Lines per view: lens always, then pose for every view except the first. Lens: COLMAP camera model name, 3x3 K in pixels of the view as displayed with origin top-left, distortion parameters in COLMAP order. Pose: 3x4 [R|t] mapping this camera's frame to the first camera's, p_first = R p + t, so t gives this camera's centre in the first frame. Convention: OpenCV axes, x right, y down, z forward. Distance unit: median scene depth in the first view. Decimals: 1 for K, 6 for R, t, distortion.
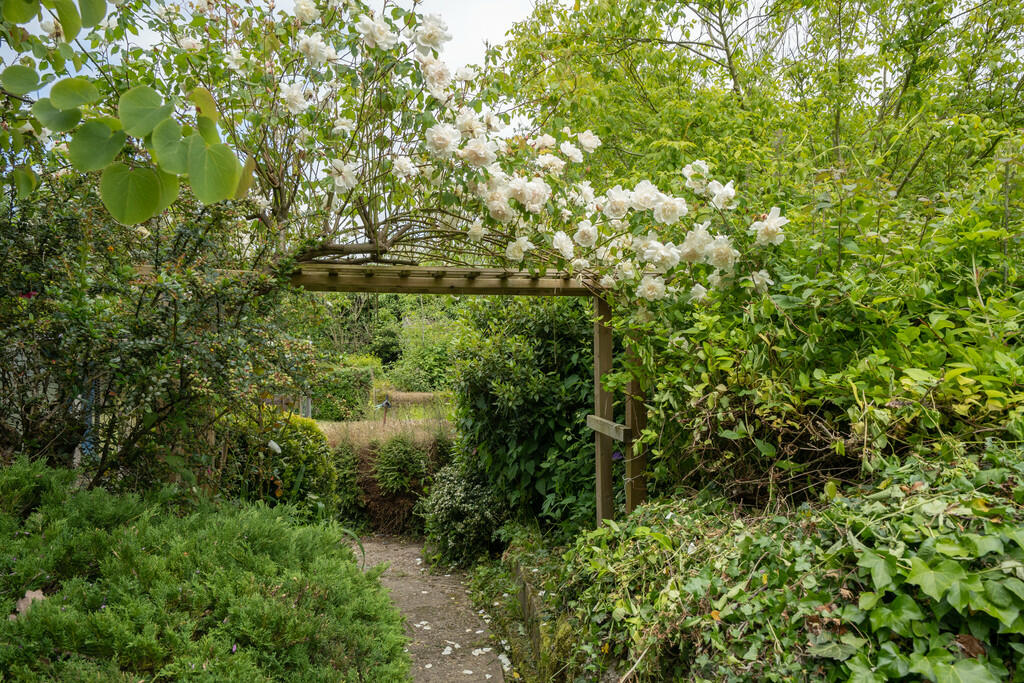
lens RADIAL K [[767.3, 0, 512.0], [0, 767.3, 343.5], [0, 0, 1]] dist [0.000817, 0.000133]
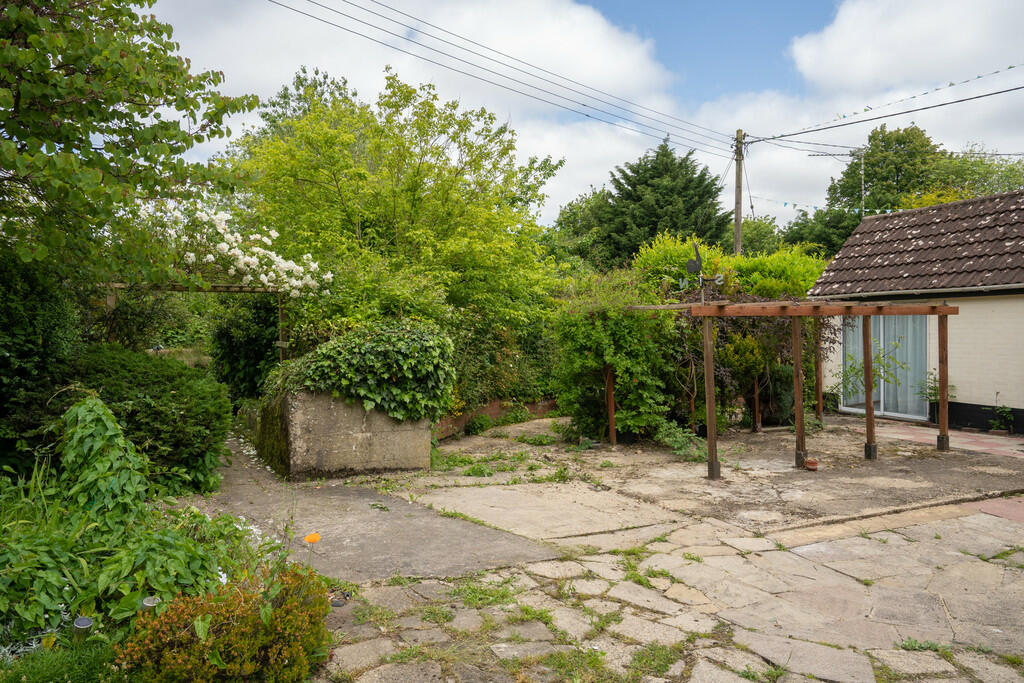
lens RADIAL K [[709.5, 0, 511.9], [0, 709.5, 340.1], [0, 0, 1]] dist [-0.000135, -0.000331]
pose [[0.925787, -0.018201, 0.377606, -0.082615], [0.002480, 0.999111, 0.042078, -0.004320], [-0.378036, -0.038019, 0.925010, -1.857414]]
